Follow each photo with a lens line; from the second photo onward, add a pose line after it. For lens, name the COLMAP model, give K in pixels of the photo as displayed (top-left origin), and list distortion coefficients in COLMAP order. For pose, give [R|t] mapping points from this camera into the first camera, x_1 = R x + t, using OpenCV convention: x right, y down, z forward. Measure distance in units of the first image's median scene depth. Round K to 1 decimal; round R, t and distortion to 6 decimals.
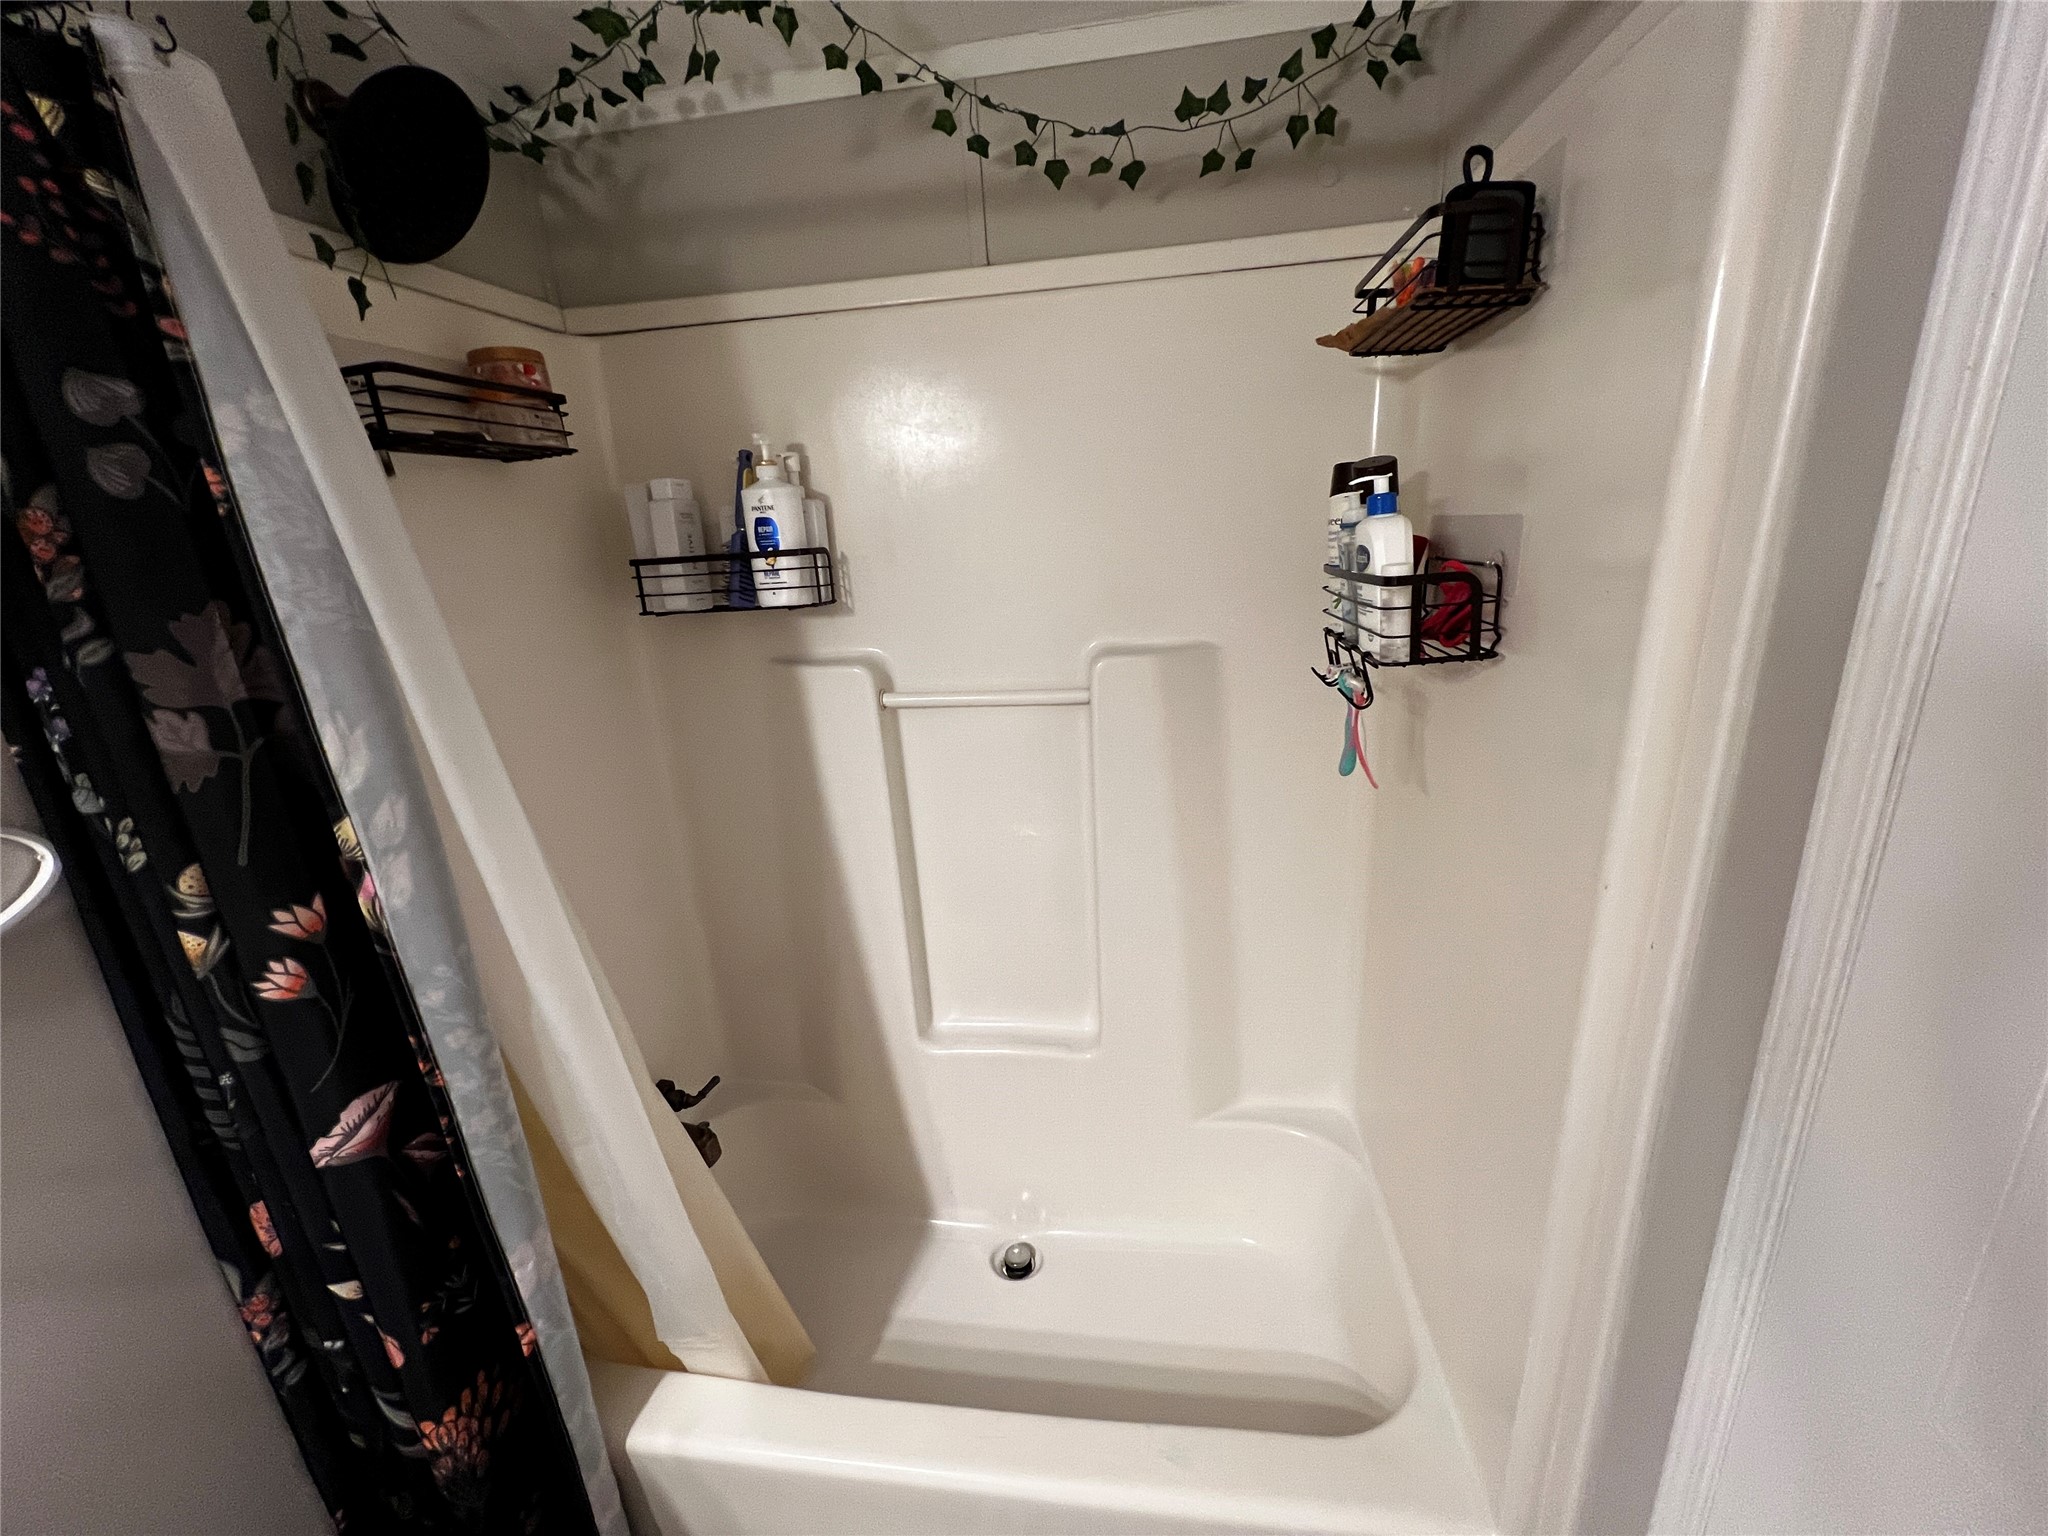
lens RADIAL K [[823.2, 0, 1024.0], [0, 823.2, 768.0], [0, 0, 1]] dist [0.003733, 0.000226]
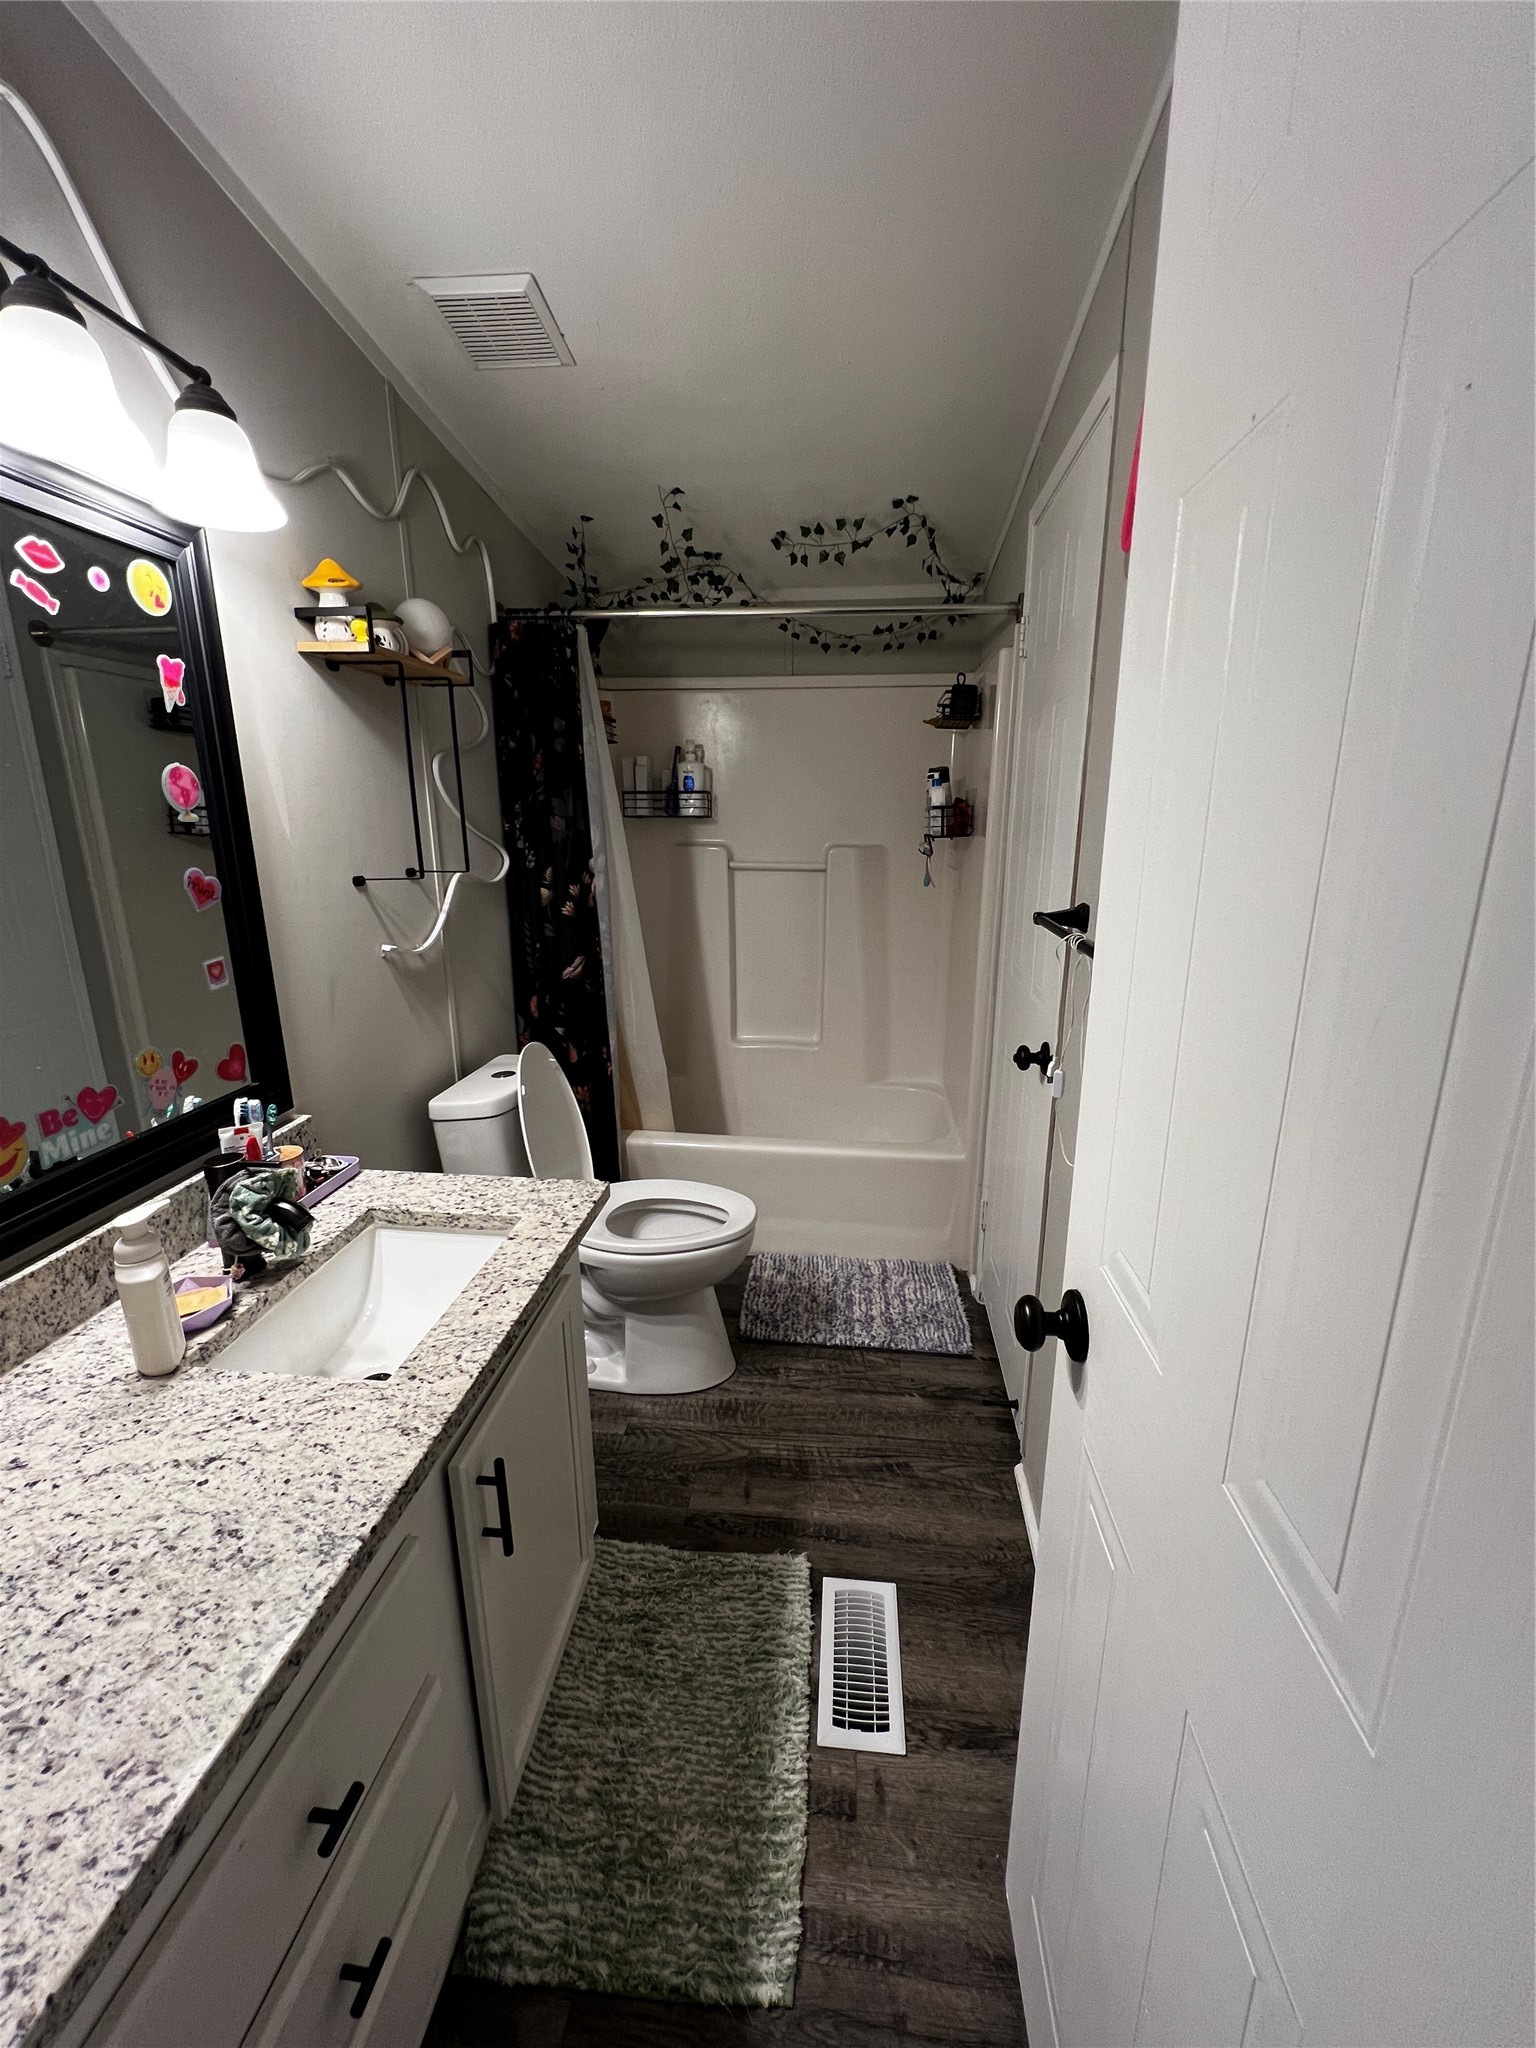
lens RADIAL K [[821.2, 0, 765.5], [0, 821.2, 1019.3], [0, 0, 1]] dist [-0.001540, 0.000497]
pose [[0.997758, 0.053427, 0.040301, -0.156503], [-0.051286, 0.997308, -0.052408, 0.467370], [-0.042992, 0.050224, 0.997812, -1.218881]]
